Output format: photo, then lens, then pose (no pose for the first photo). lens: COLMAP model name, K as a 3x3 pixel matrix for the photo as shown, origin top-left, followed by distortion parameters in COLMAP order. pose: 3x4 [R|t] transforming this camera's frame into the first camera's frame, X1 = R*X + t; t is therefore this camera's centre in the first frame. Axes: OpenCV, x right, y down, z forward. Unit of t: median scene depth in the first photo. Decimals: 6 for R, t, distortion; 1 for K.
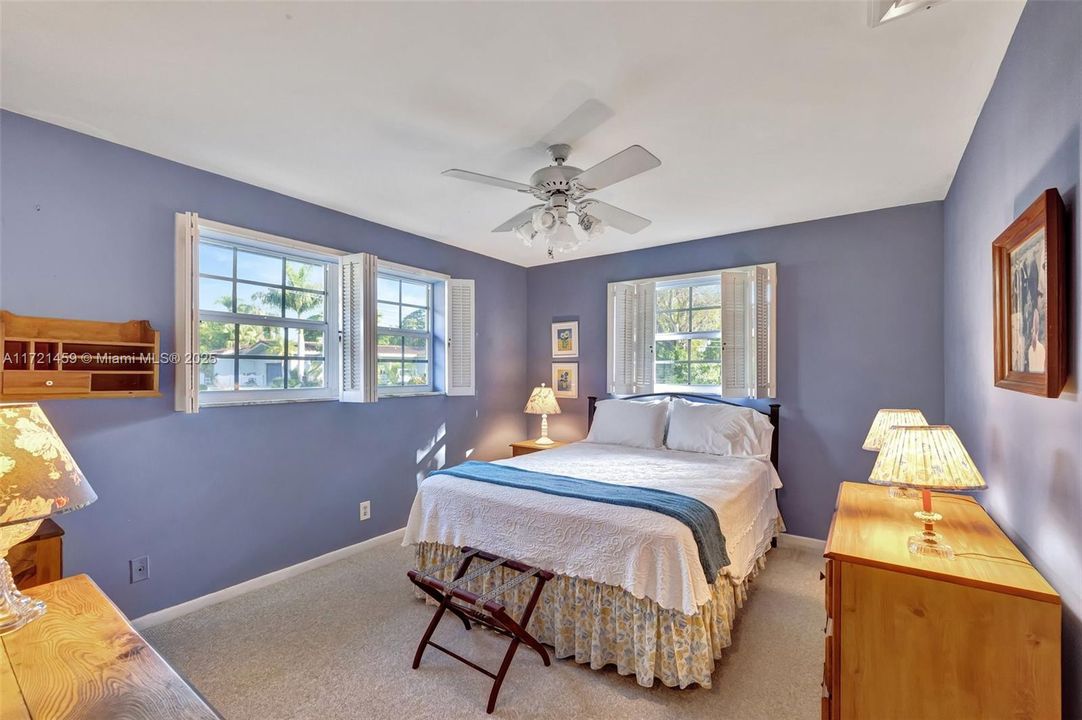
lens RADIAL K [[457.5, 0, 535.7], [0, 457.5, 369.9], [0, 0, 1]] dist [-0.002834, -0.000325]
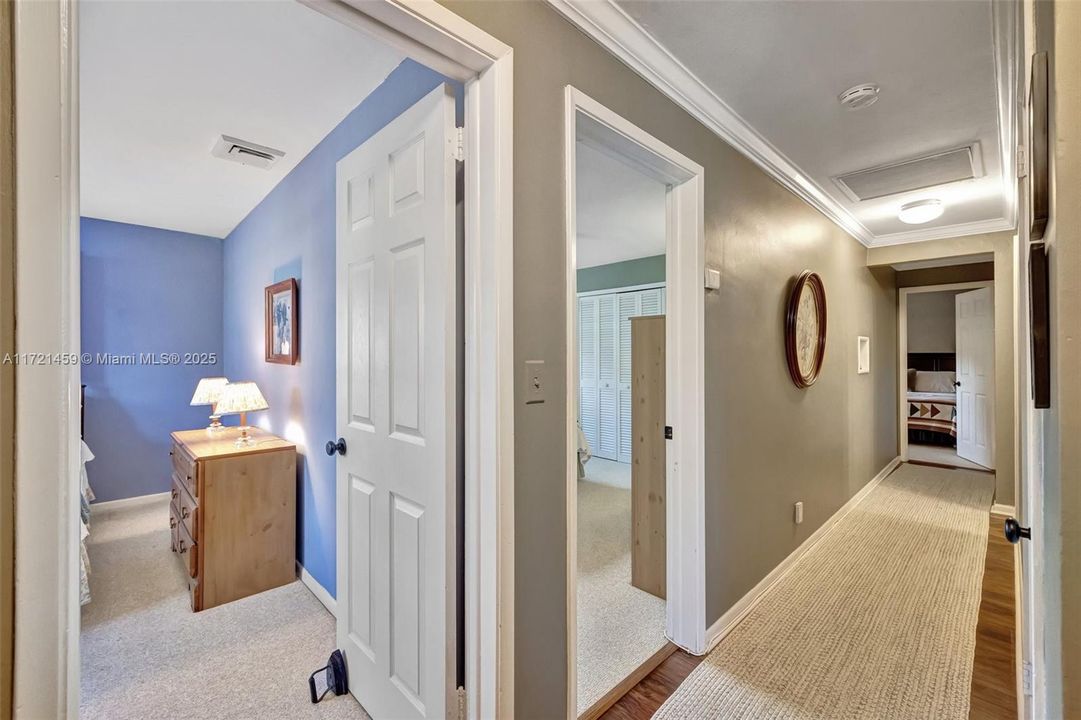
lens RADIAL K [[457.1, 0, 537.9], [0, 457.1, 357.6], [0, 0, 1]] dist [-0.002834, -0.000325]
pose [[0.171259, 0.001823, 0.985224, -0.843152], [-0.007603, 0.999971, -0.000528, 0.011124], [-0.985197, -0.007400, 0.171268, -0.565162]]
